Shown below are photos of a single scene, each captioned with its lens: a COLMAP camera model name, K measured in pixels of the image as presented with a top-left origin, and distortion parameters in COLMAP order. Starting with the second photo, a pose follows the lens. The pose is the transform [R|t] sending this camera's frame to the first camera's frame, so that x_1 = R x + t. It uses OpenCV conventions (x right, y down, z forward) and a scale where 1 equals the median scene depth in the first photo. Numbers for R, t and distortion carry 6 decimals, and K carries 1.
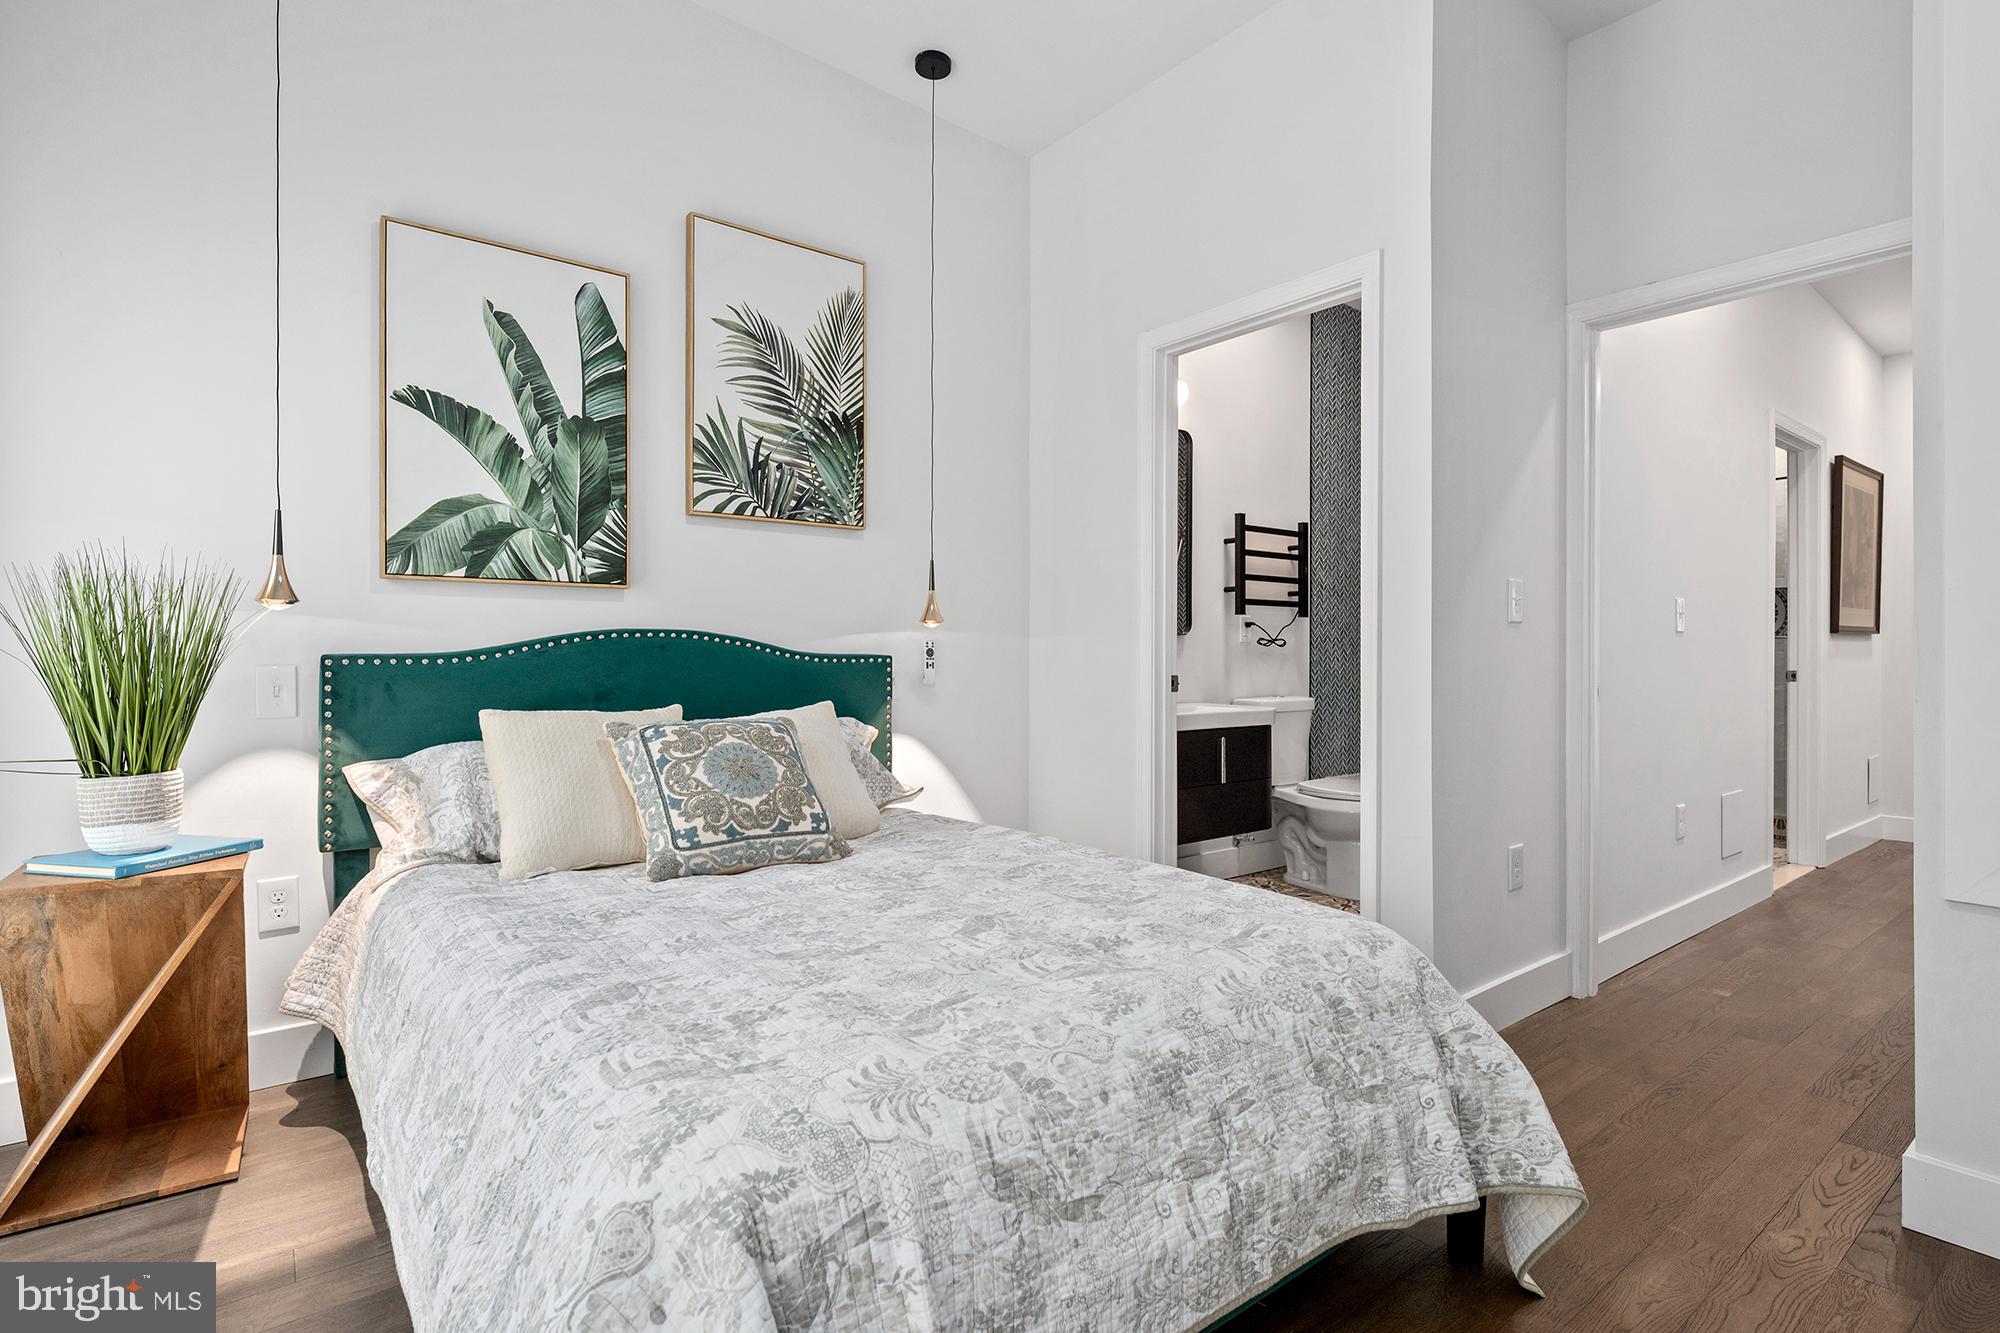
lens RADIAL K [[966.4, 0, 1000.0], [0, 966.4, 653.1], [0, 0, 1]] dist [-0.001634, -0.000193]
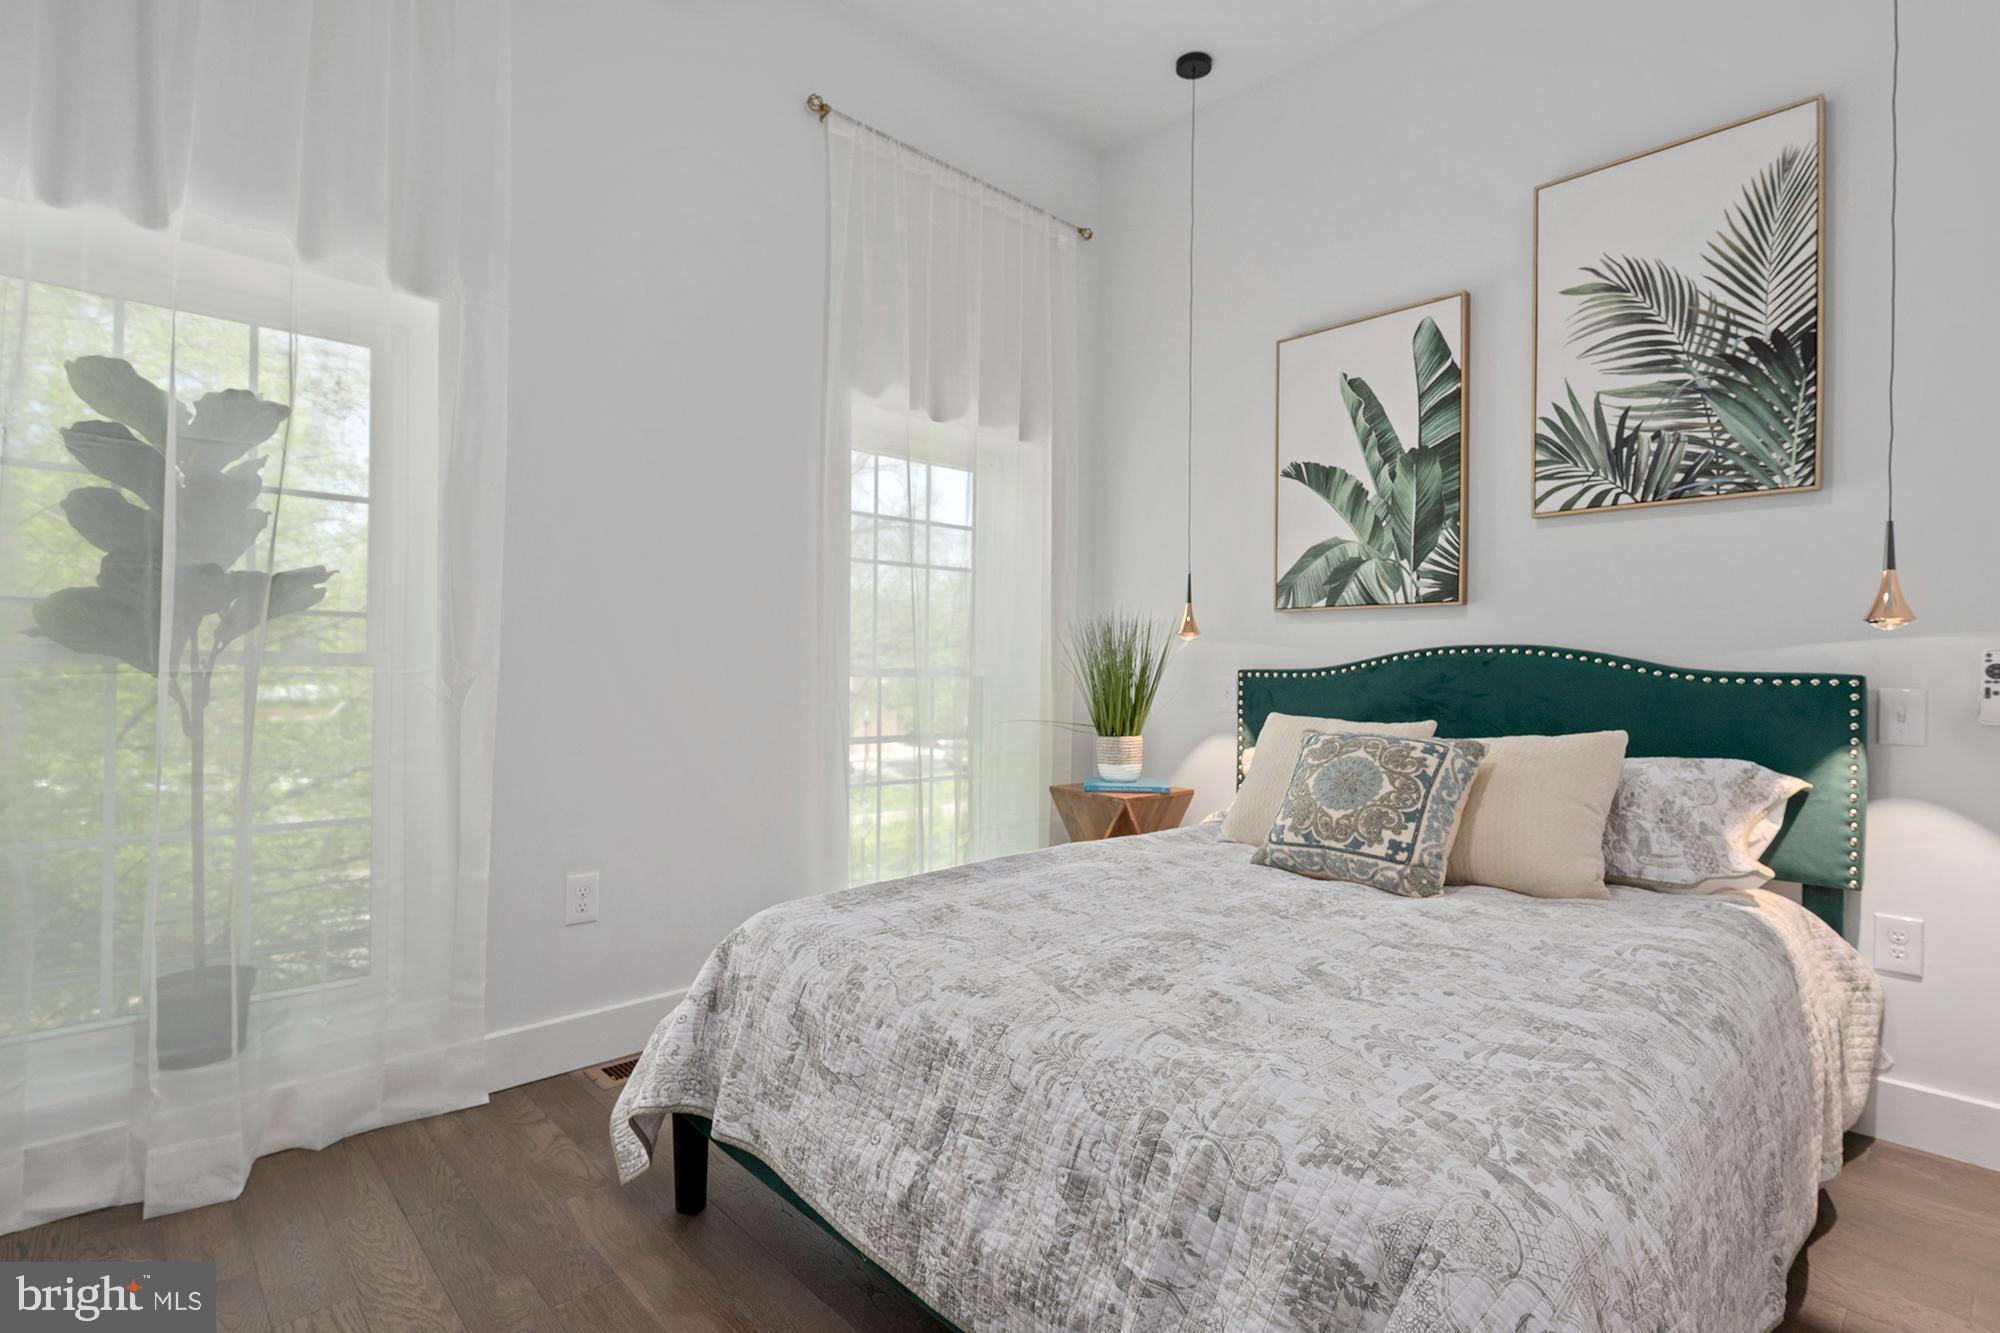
lens RADIAL K [[956.7, 0, 1000.0], [0, 956.7, 666.5], [0, 0, 1]] dist [0.000785, -0.000053]
pose [[0.094998, -0.002019, -0.995475, 0.579465], [-0.007396, 0.999969, -0.002733, 0.003346], [0.995450, 0.007622, 0.094980, 0.448404]]
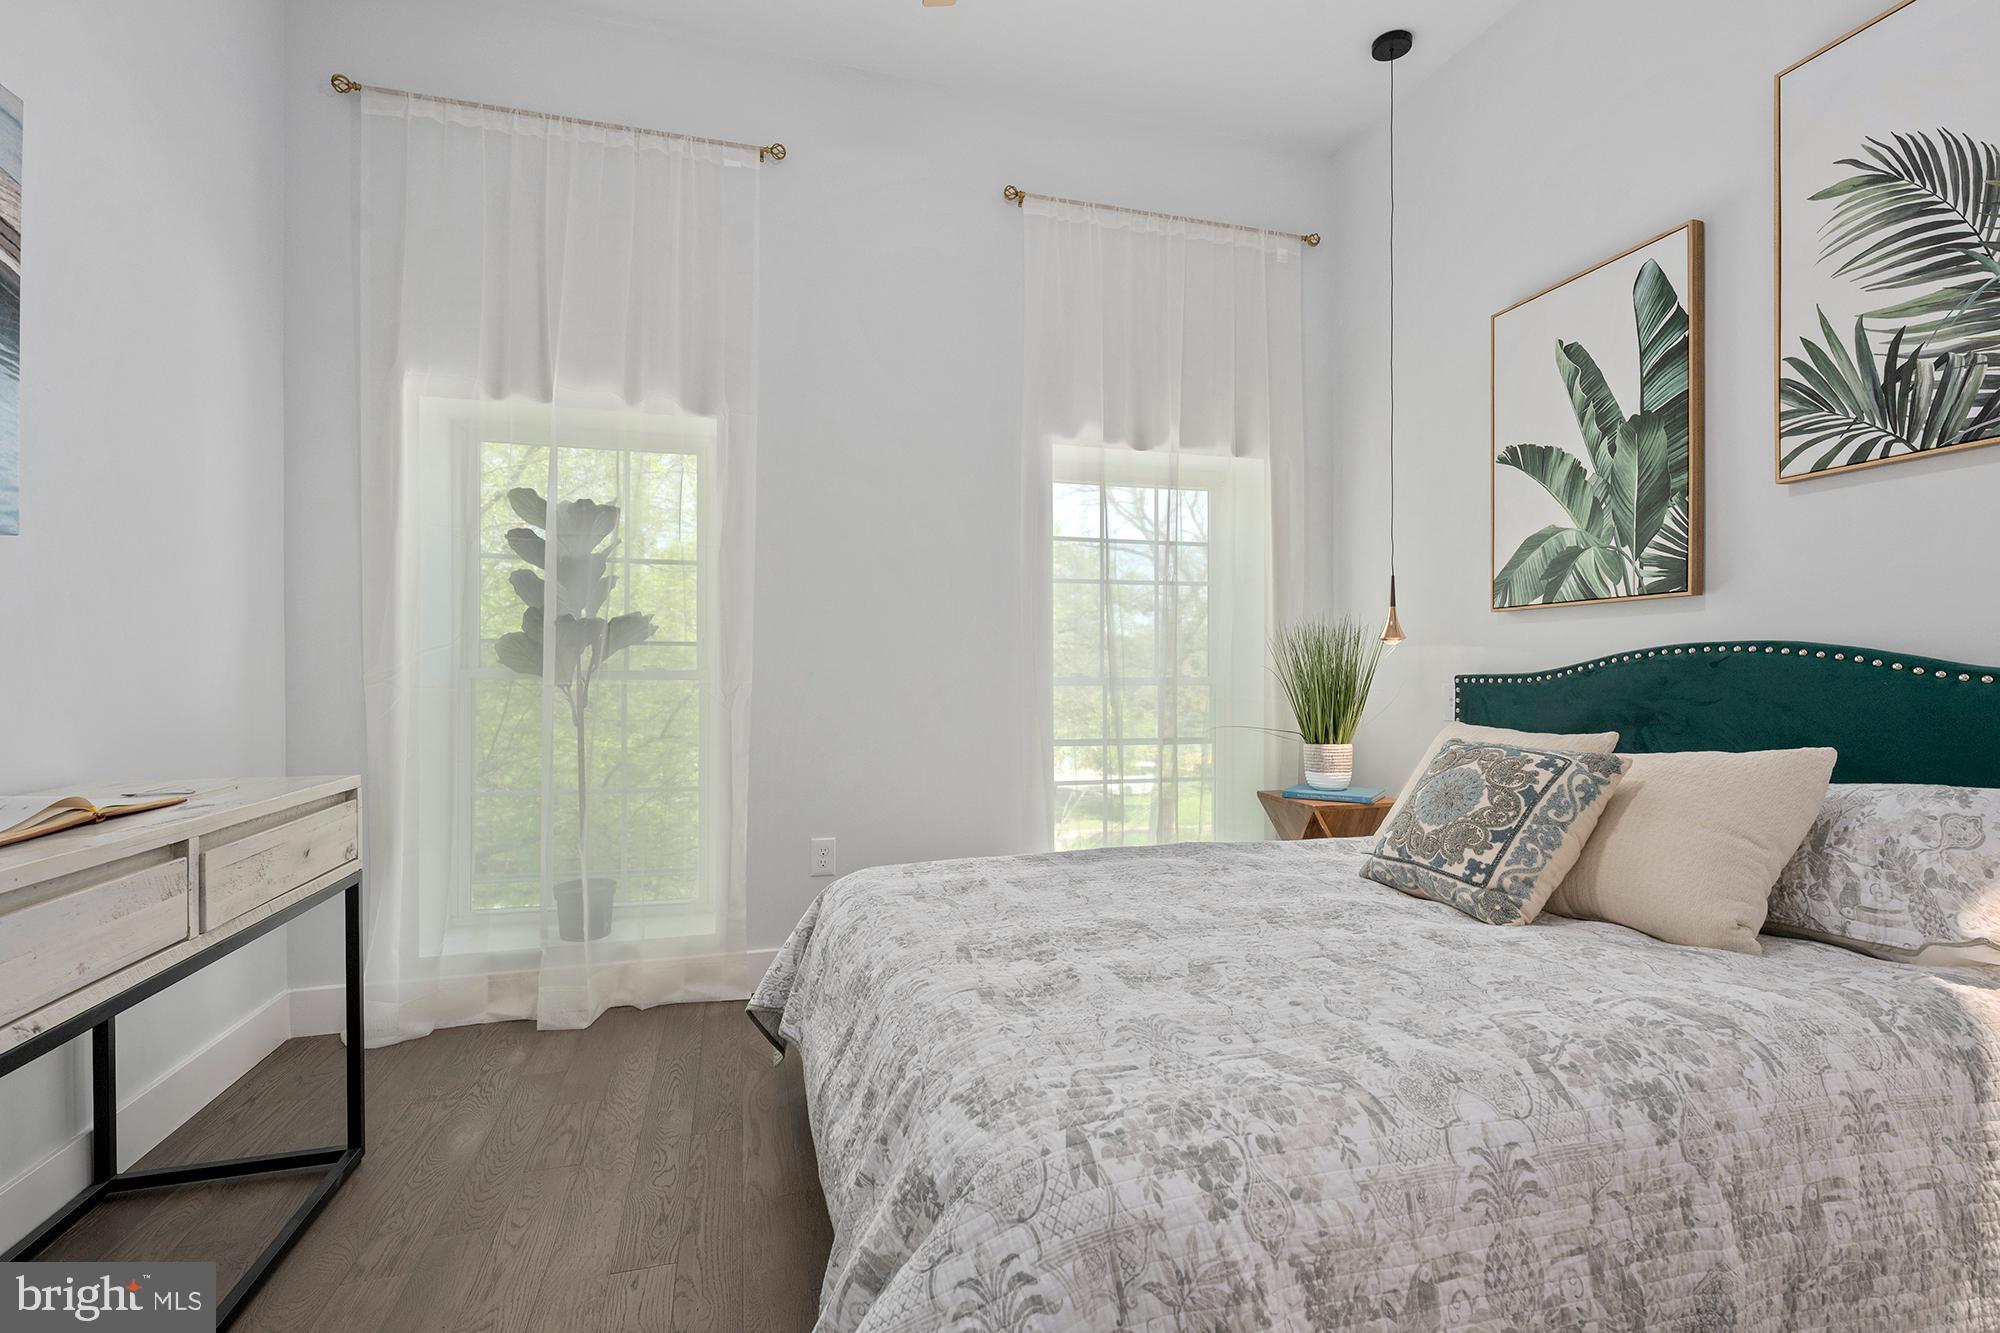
lens RADIAL K [[901.2, 0, 996.6], [0, 901.2, 676.8], [0, 0, 1]] dist [-0.001947, 0.000331]
pose [[-0.374818, -0.000715, -0.927098, 0.589162], [0.002249, 0.999996, -0.001681, 0.004109], [0.927096, -0.002715, -0.374815, 0.763664]]
